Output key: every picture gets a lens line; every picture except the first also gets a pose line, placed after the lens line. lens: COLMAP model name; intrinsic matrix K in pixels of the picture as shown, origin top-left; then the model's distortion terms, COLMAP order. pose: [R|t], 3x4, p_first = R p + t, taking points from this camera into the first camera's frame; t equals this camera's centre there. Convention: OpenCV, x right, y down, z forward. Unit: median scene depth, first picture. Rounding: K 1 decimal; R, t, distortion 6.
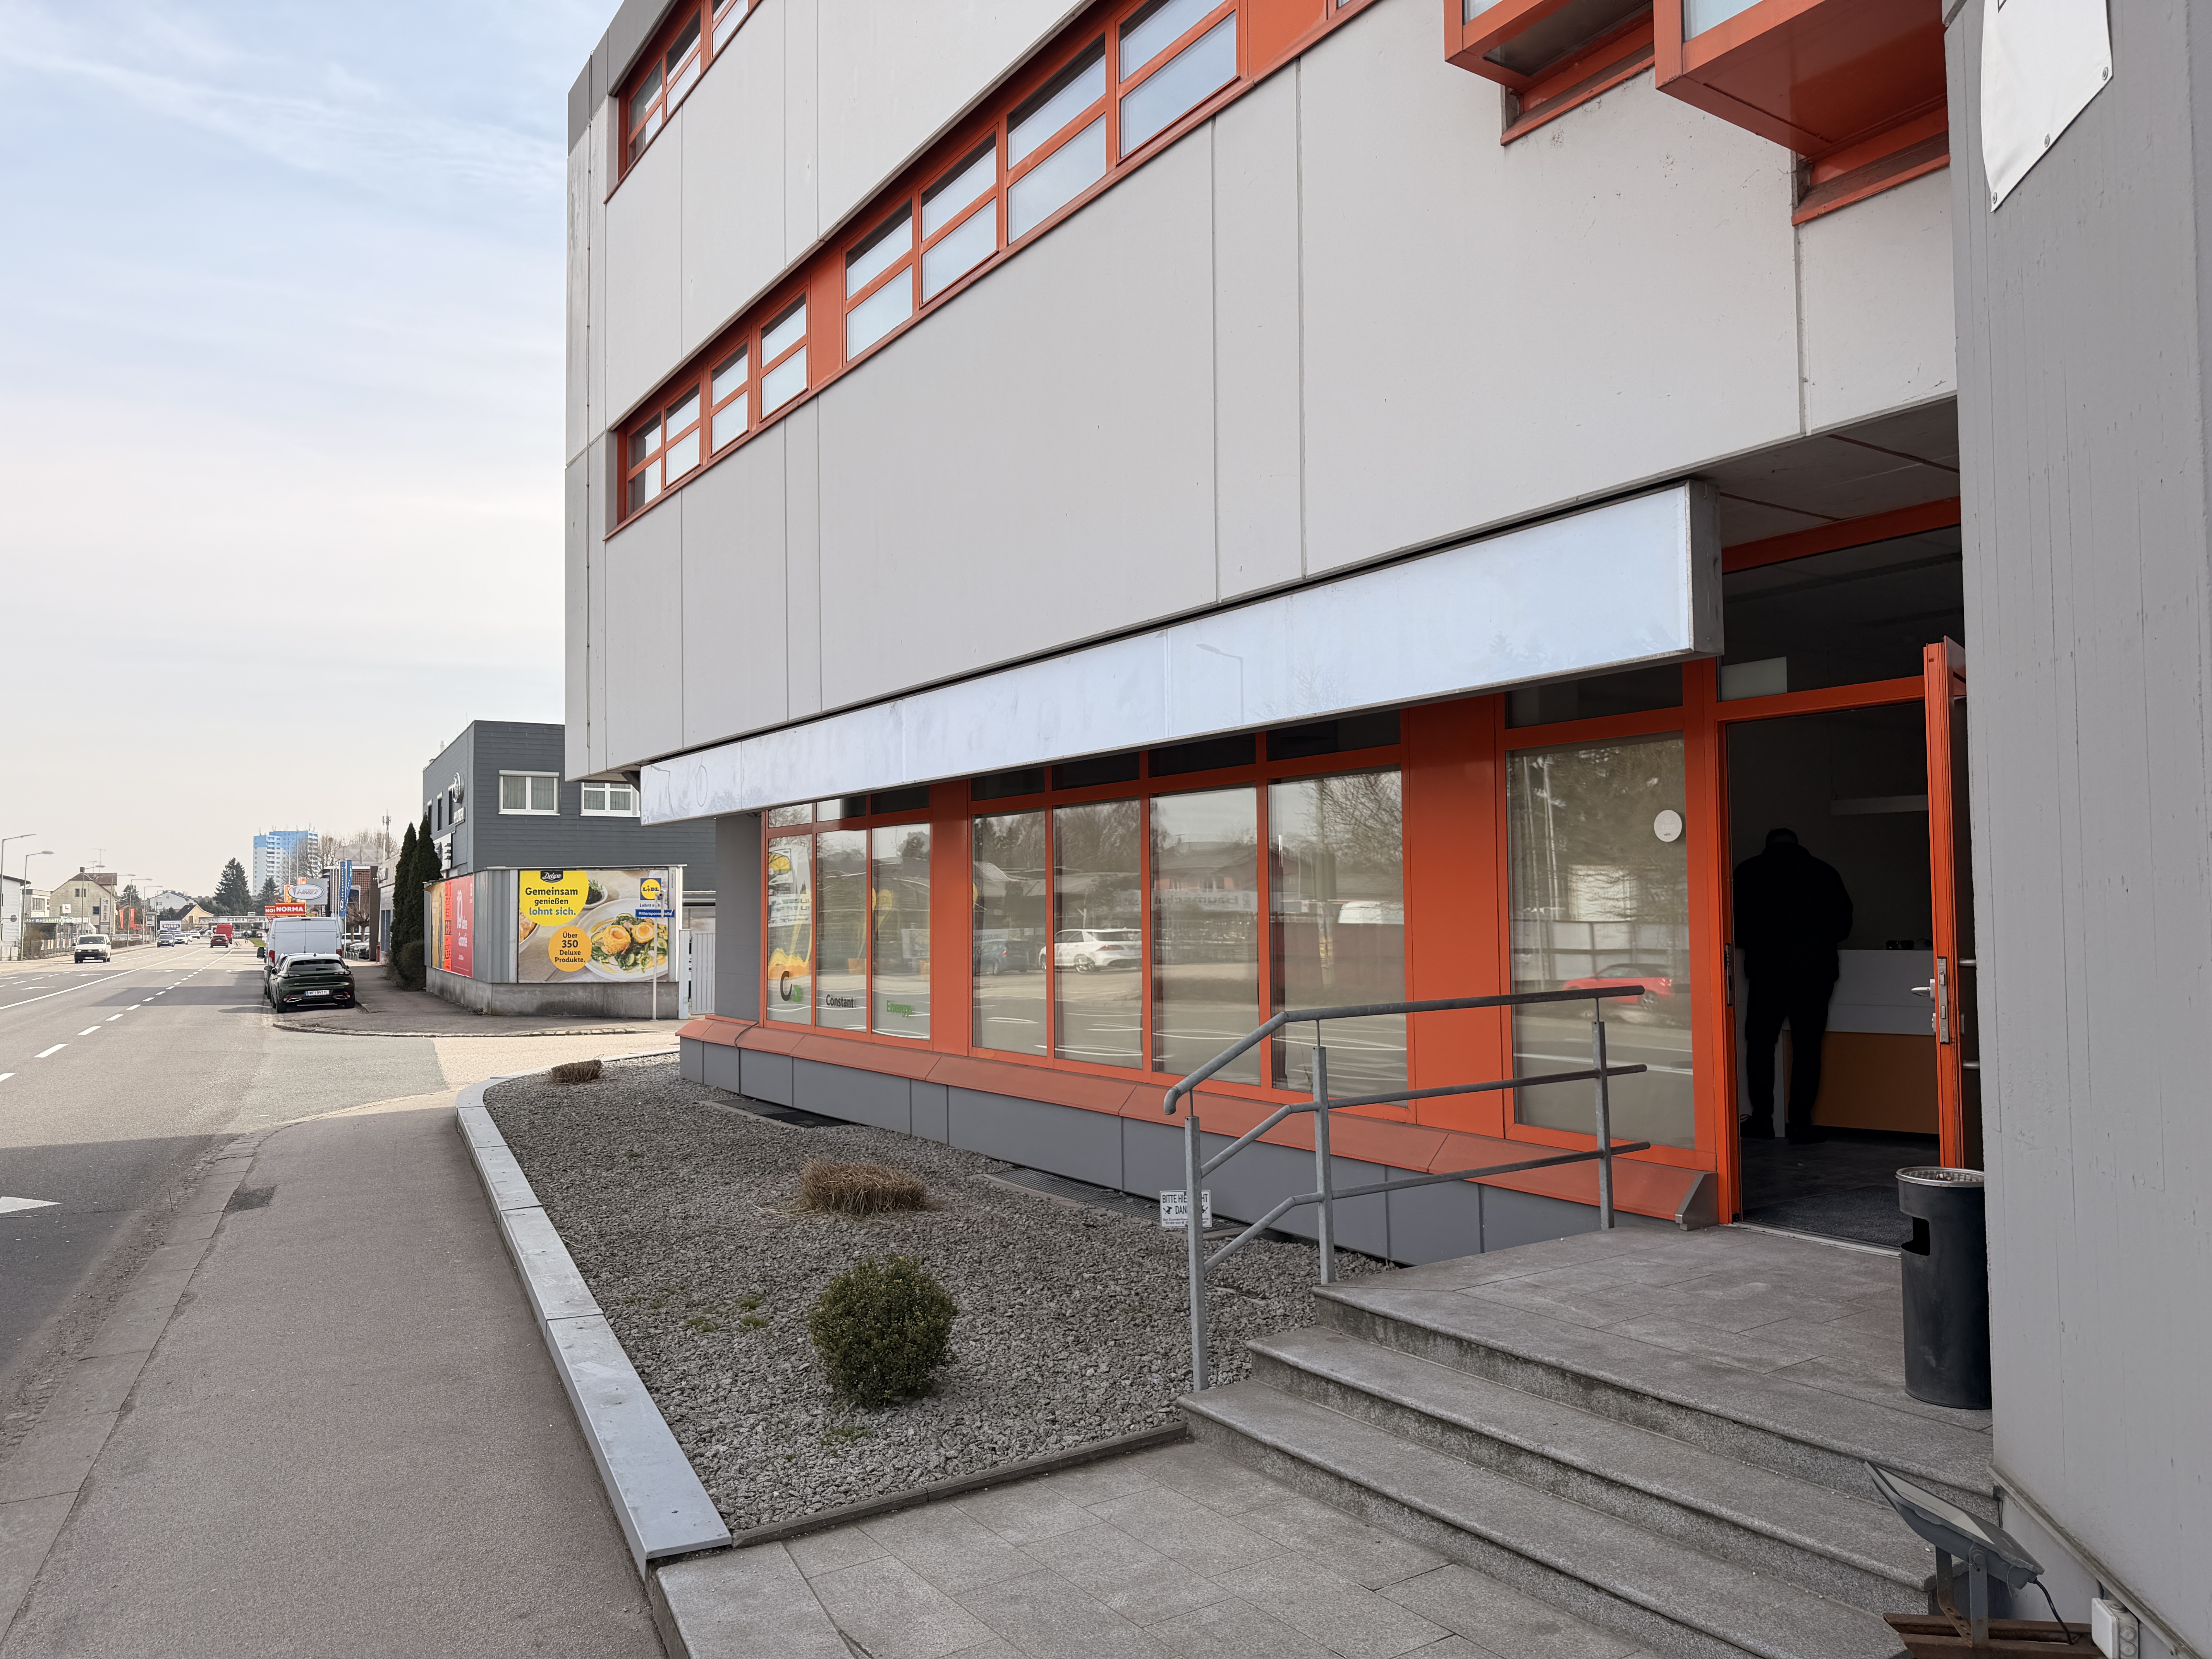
lens RADIAL K [[1539.6, 0, 1109.5], [0, 1539.6, 856.9], [0, 0, 1]] dist [0.085499, -0.118405]
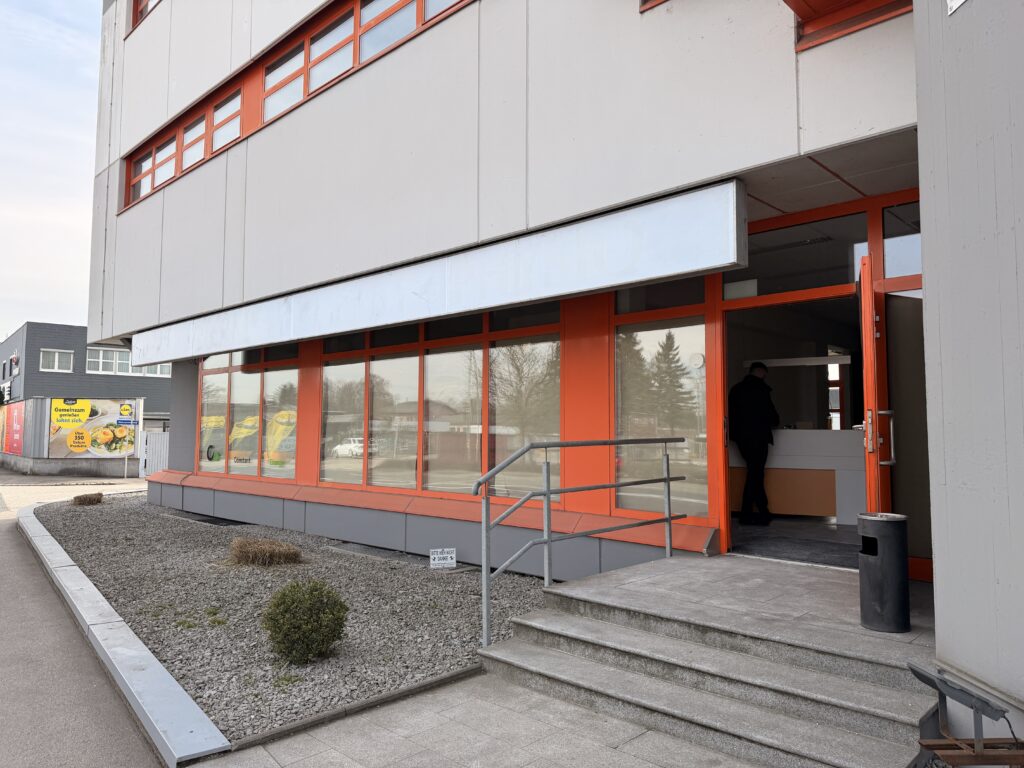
lens RADIAL K [[719.3, 0, 512.0], [0, 719.3, 384.0], [0, 0, 1]] dist [0.078445, -0.103487]
pose [[0.978915, 0.028369, 0.202290, -0.085801], [-0.022283, 0.999230, -0.032297, 0.054778], [-0.203050, 0.027108, 0.978793, 0.129385]]
